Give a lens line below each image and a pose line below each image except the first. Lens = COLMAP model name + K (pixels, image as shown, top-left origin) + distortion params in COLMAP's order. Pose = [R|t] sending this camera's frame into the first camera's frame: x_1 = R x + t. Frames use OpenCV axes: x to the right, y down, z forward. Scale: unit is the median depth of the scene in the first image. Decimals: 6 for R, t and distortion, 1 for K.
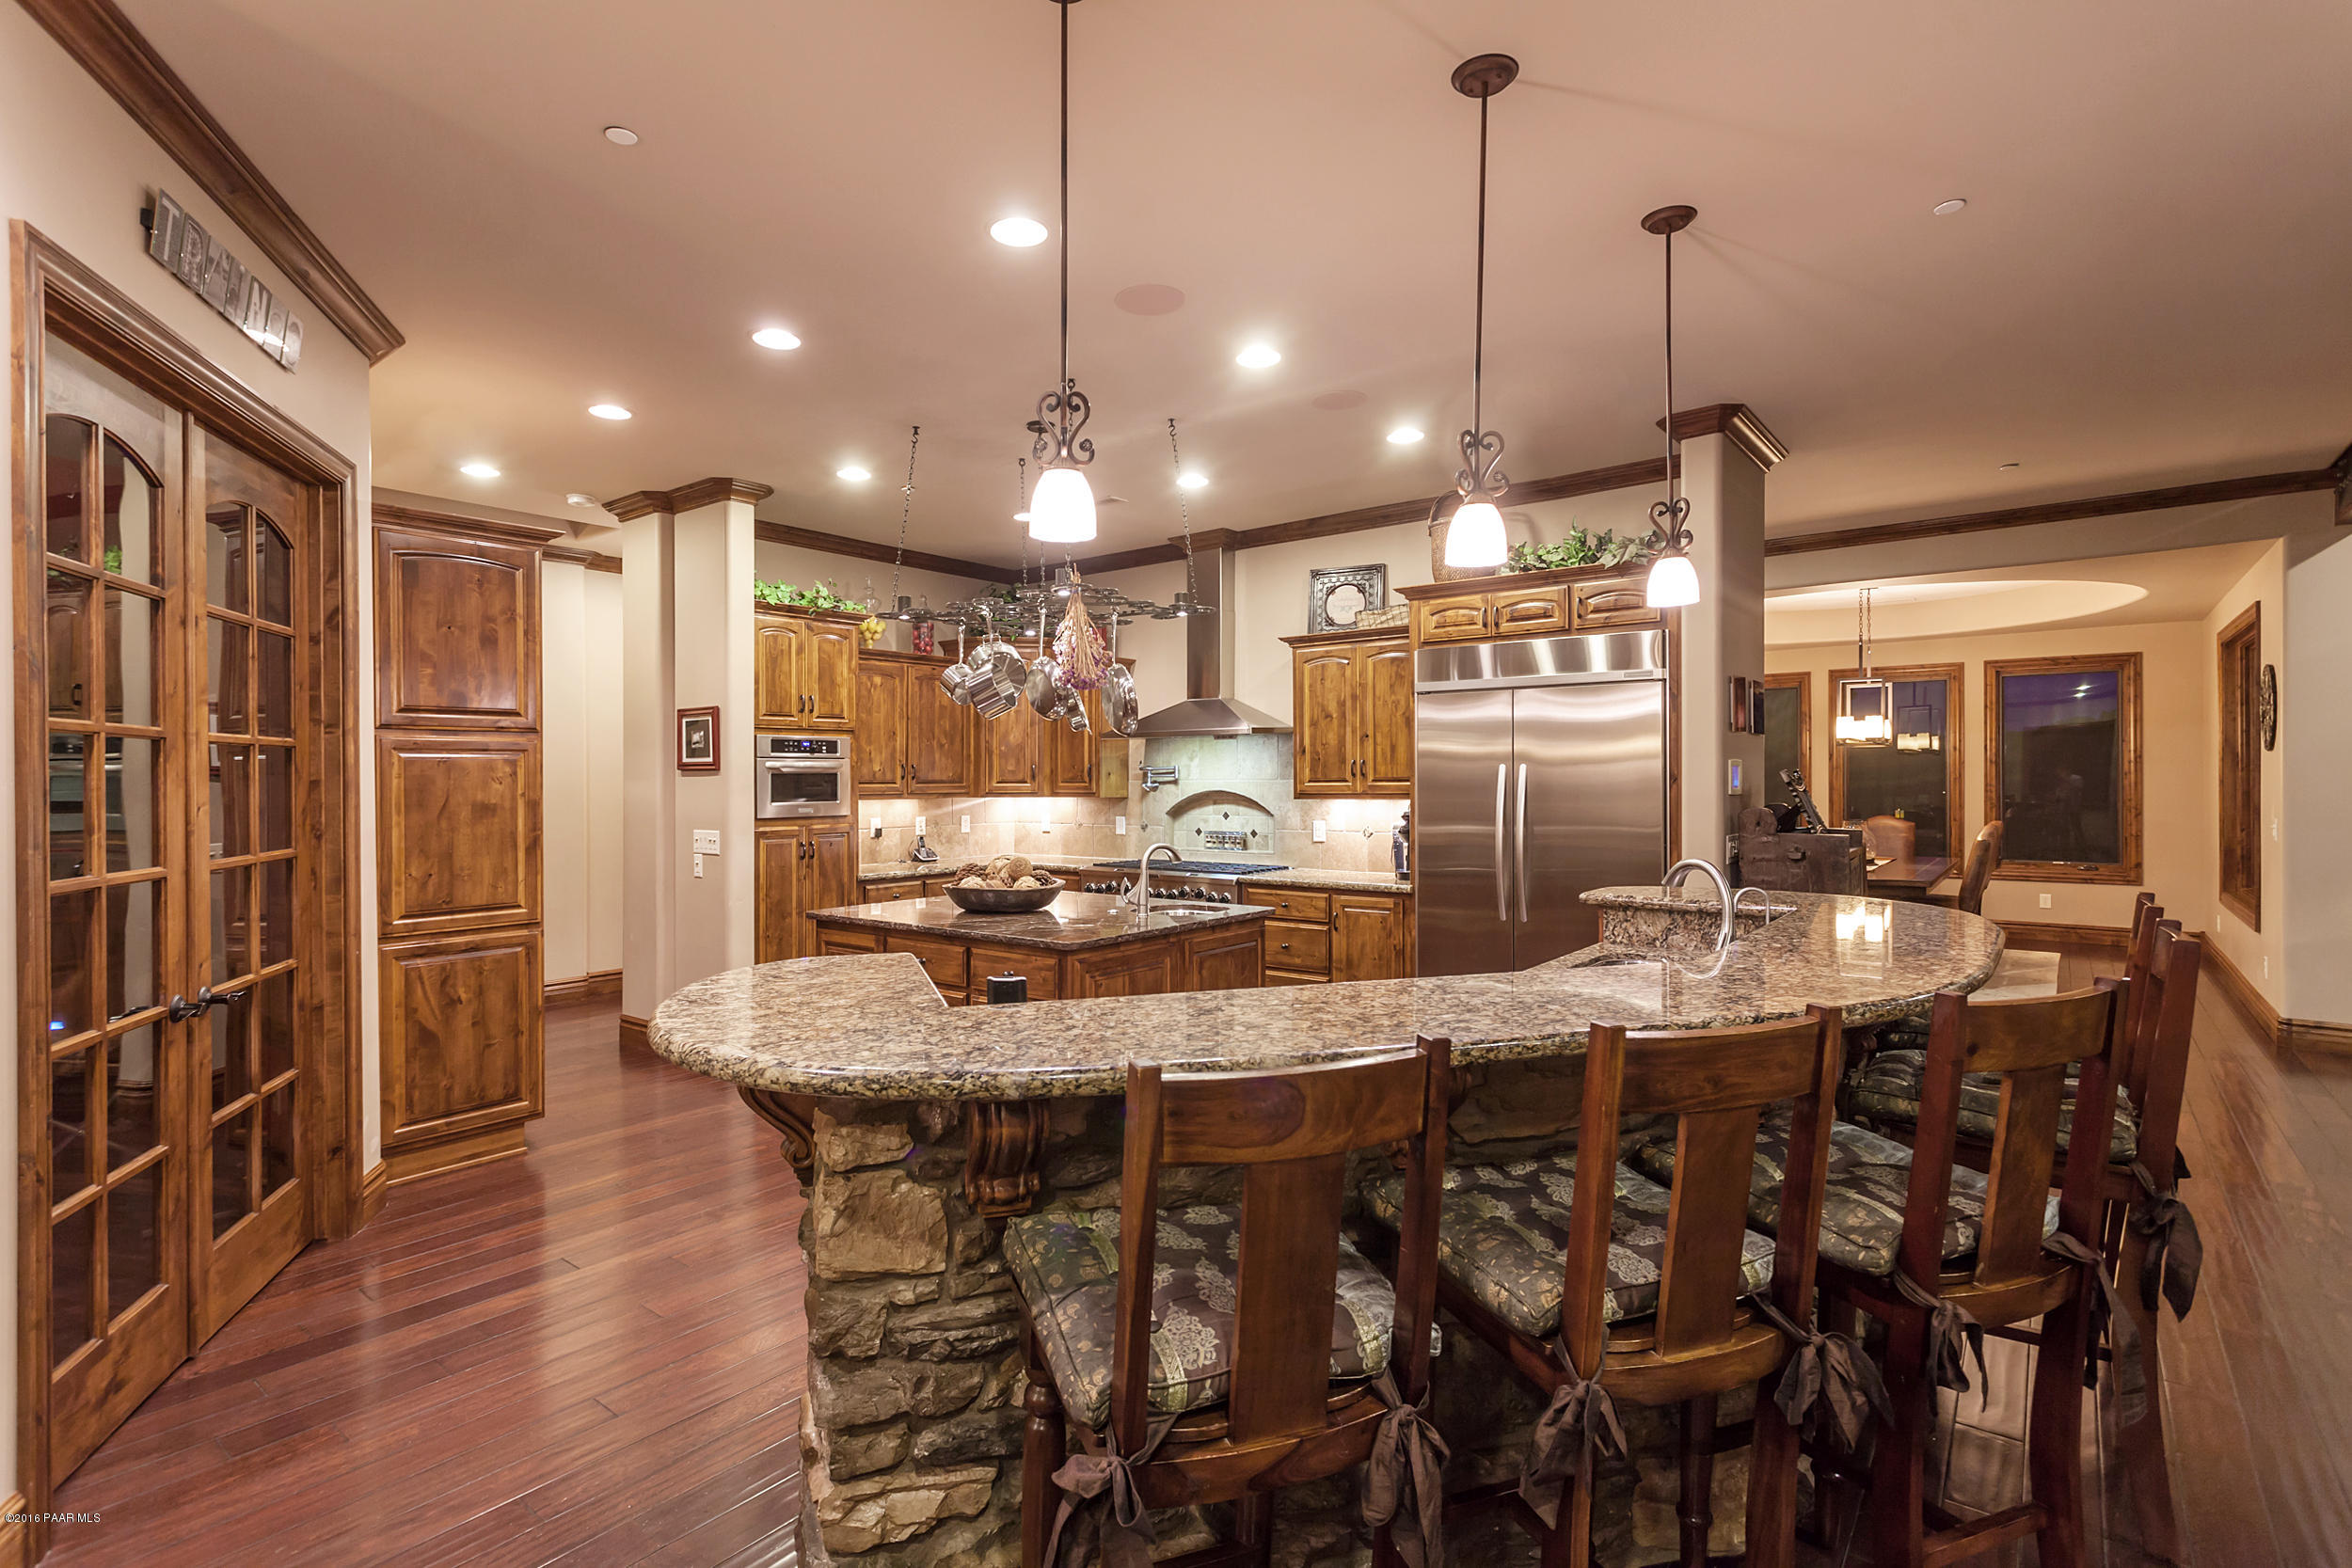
lens RADIAL K [[1114.4, 0, 1172.4], [0, 1114.4, 785.7], [0, 0, 1]] dist [0.001708, 0.000010]
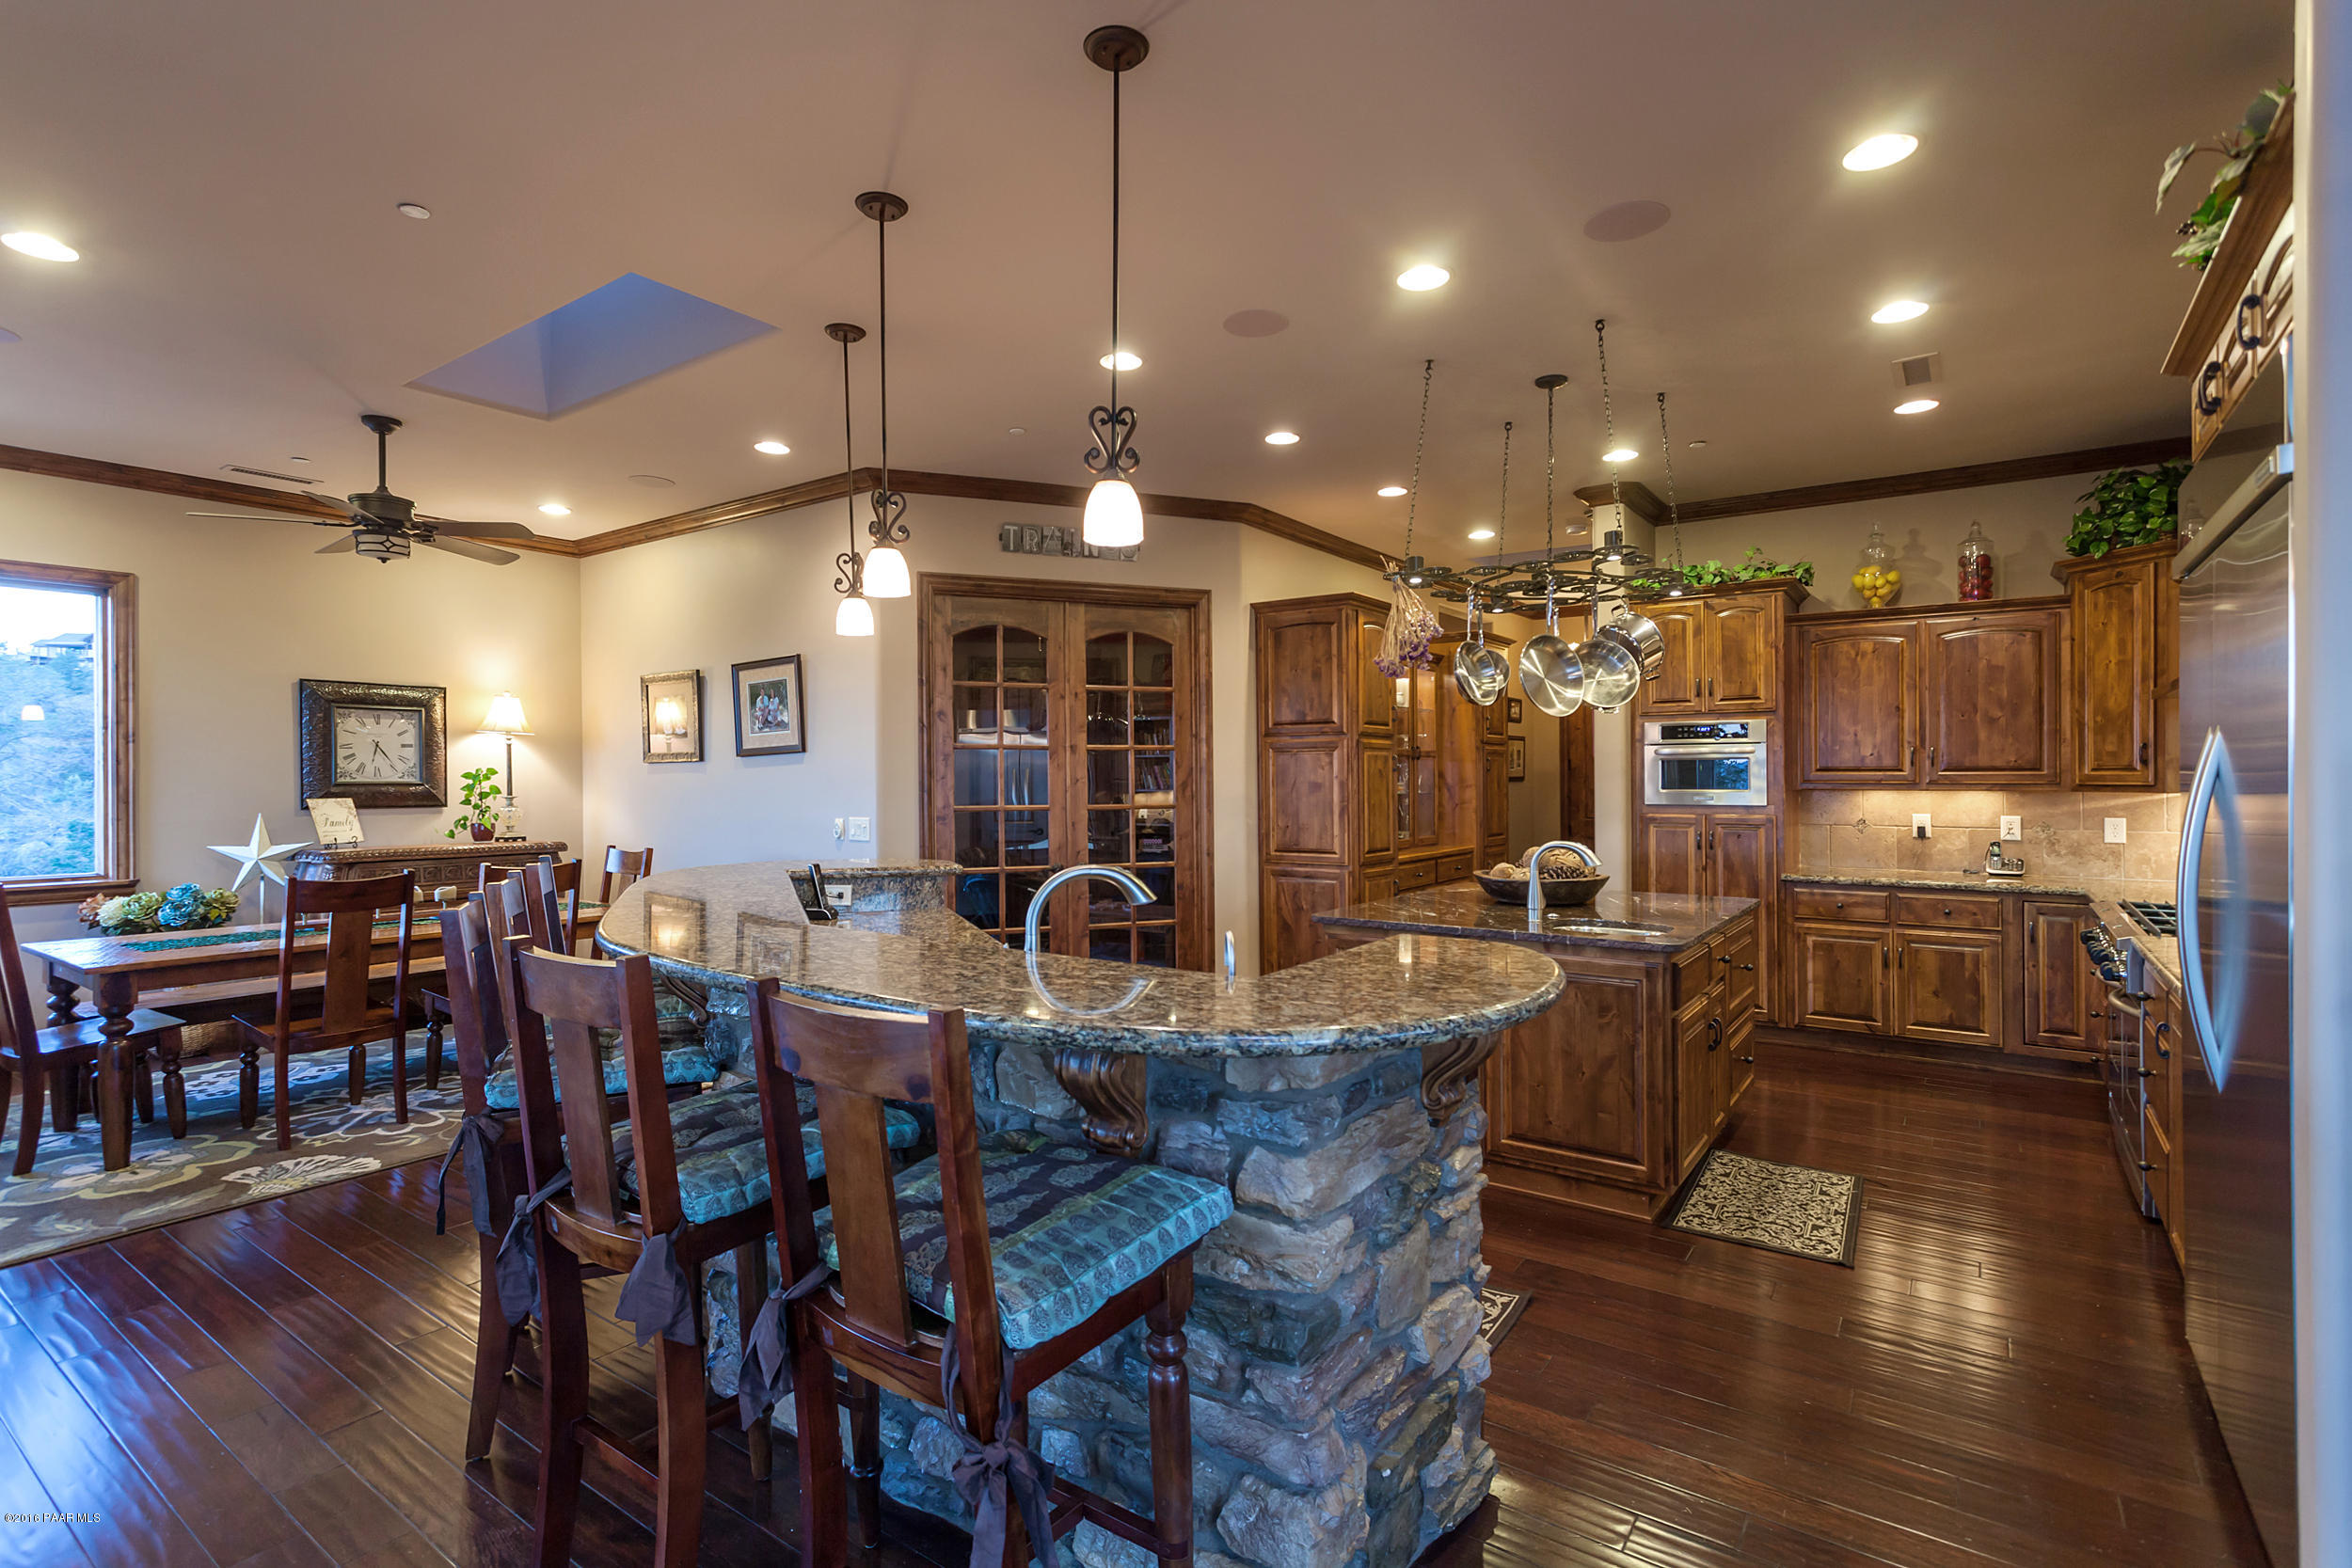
lens RADIAL K [[1114.4, 0, 1172.8], [0, 1114.4, 774.2], [0, 0, 1]] dist [0.001708, 0.000010]
pose [[0.043165, 0.009556, -0.999022, 0.613819], [-0.002801, 0.999951, 0.009443, -0.006380], [0.999064, 0.002391, 0.043189, 0.509416]]
